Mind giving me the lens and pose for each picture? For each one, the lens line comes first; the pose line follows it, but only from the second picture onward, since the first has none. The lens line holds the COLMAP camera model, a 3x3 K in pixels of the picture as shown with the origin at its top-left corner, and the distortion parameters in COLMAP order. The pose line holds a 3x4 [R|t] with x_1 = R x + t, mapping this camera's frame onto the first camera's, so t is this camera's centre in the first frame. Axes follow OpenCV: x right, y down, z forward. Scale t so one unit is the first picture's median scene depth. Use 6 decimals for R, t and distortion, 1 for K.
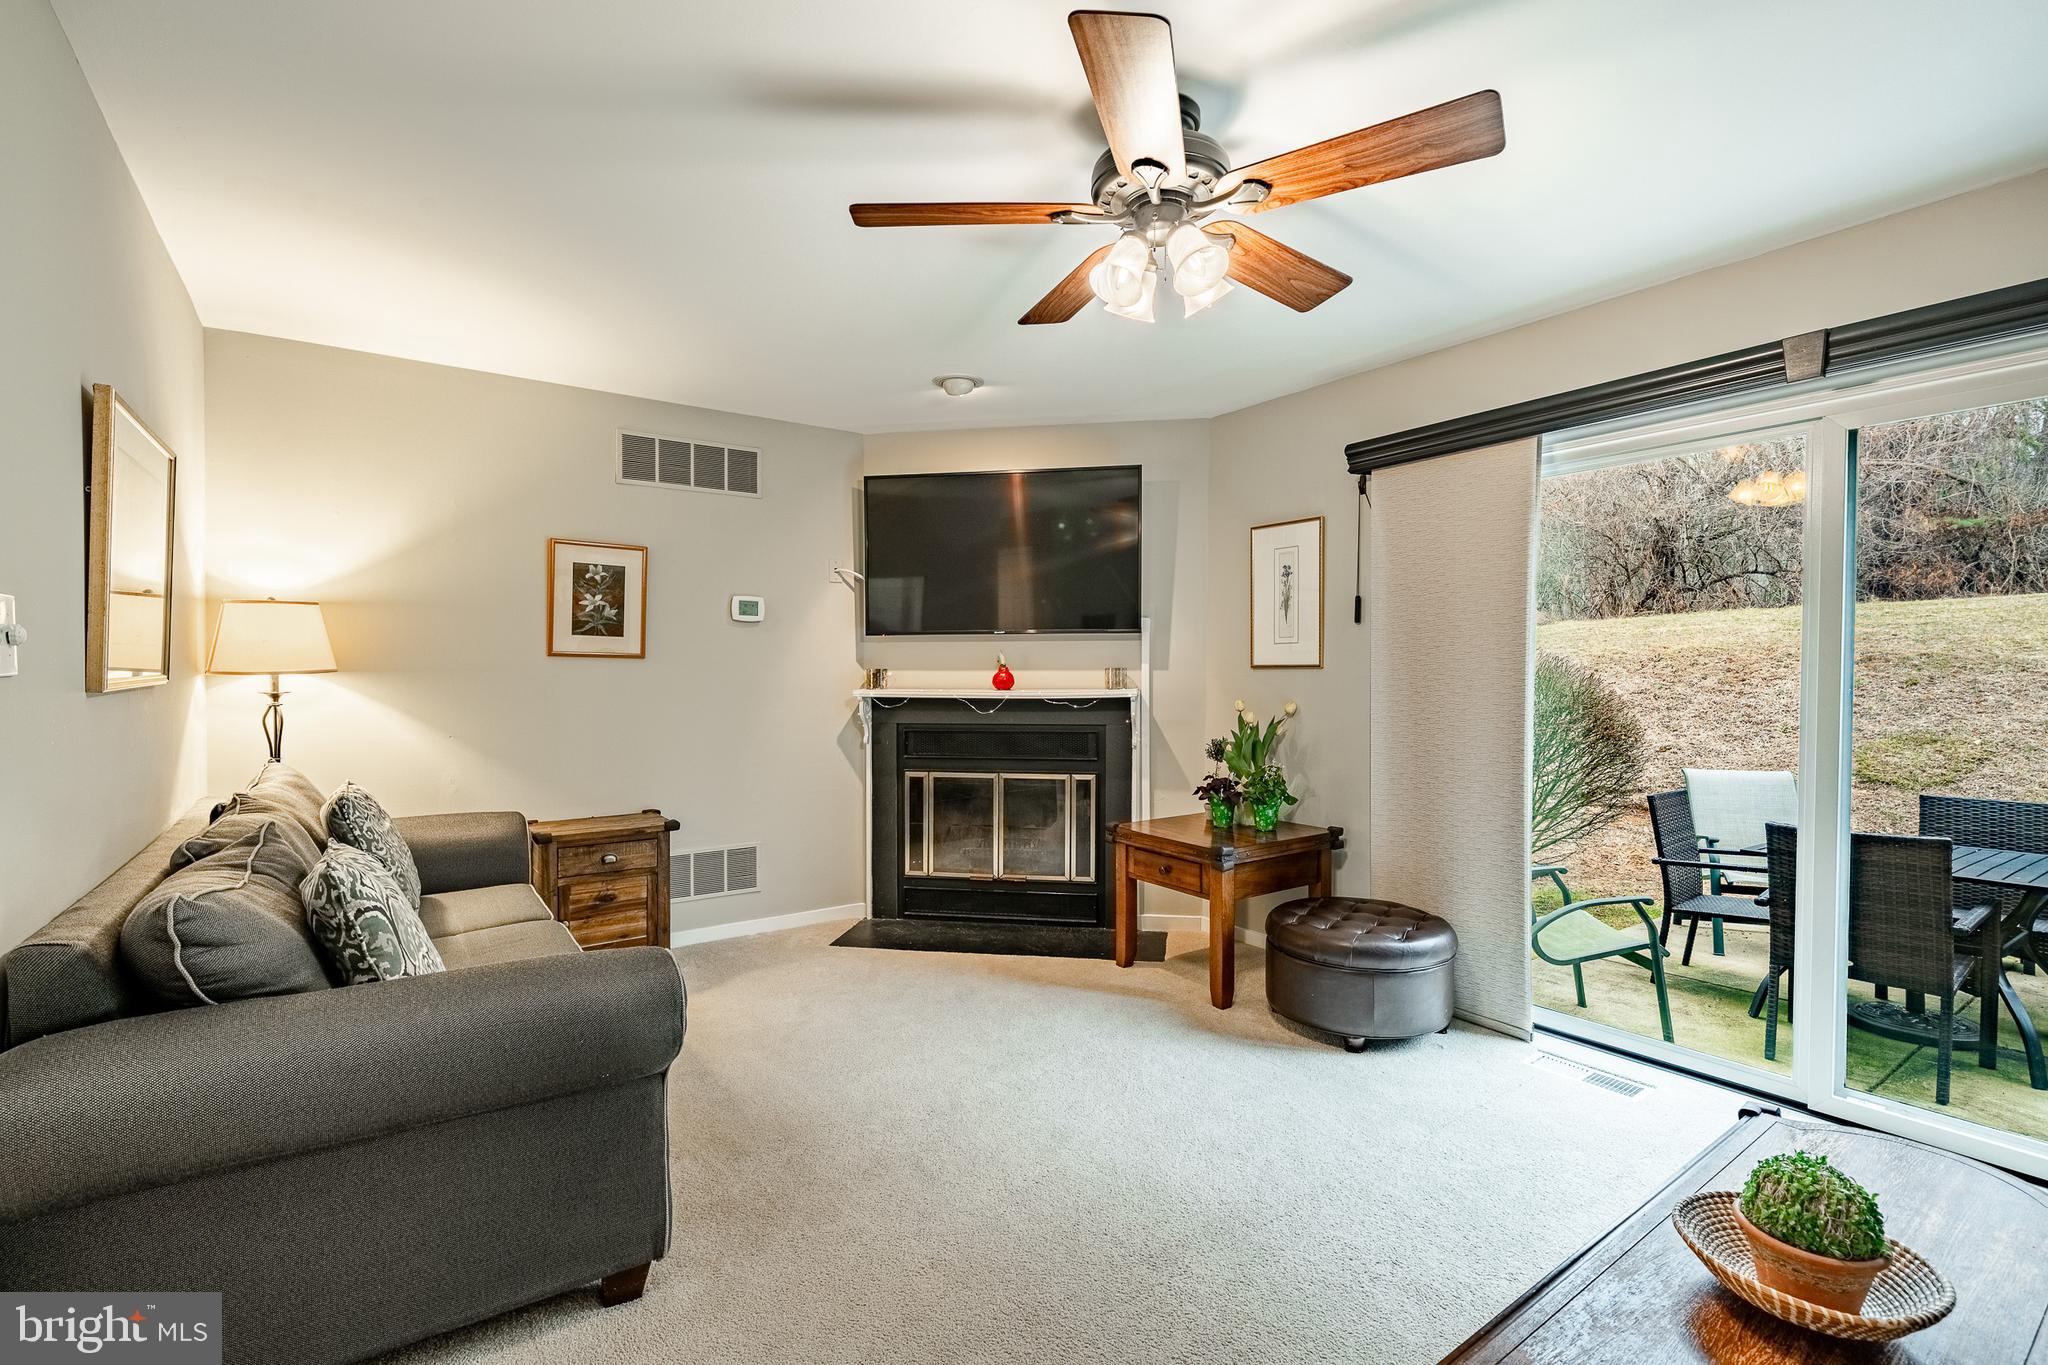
lens RADIAL K [[932.4, 0, 1023.9], [0, 932.4, 697.7], [0, 0, 1]] dist [-0.001385, 0.001238]
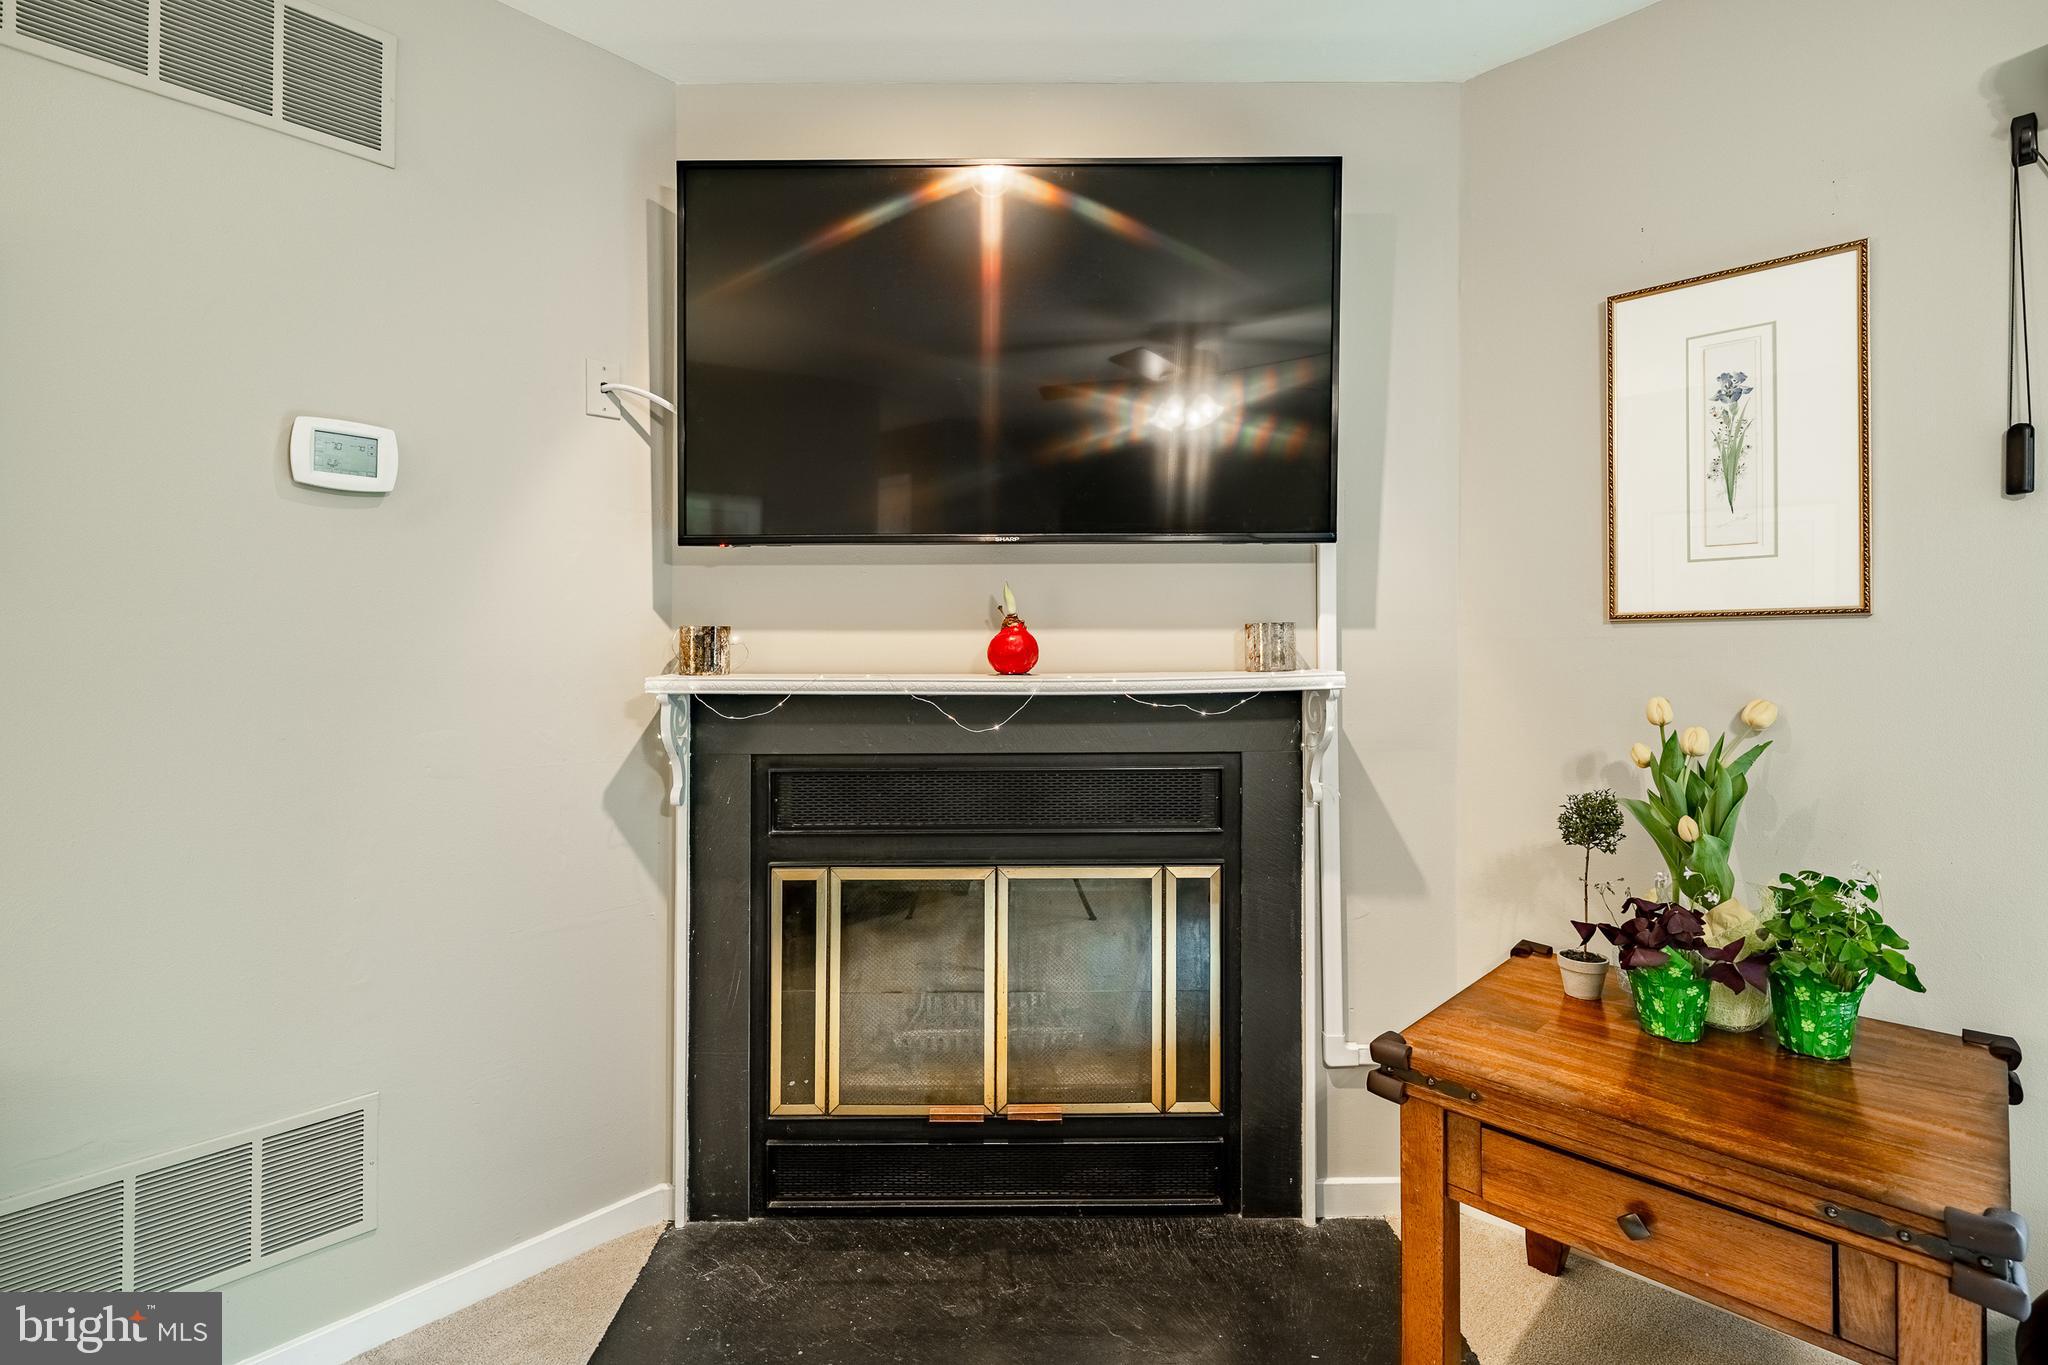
lens RADIAL K [[932.4, 0, 988.5], [0, 932.4, 639.8], [0, 0, 1]] dist [-0.001385, 0.001238]
pose [[0.986303, 0.000284, 0.164941, -0.103725], [0.006890, 0.999055, -0.042921, -0.005912], [-0.164797, 0.043469, 0.985369, 0.580691]]
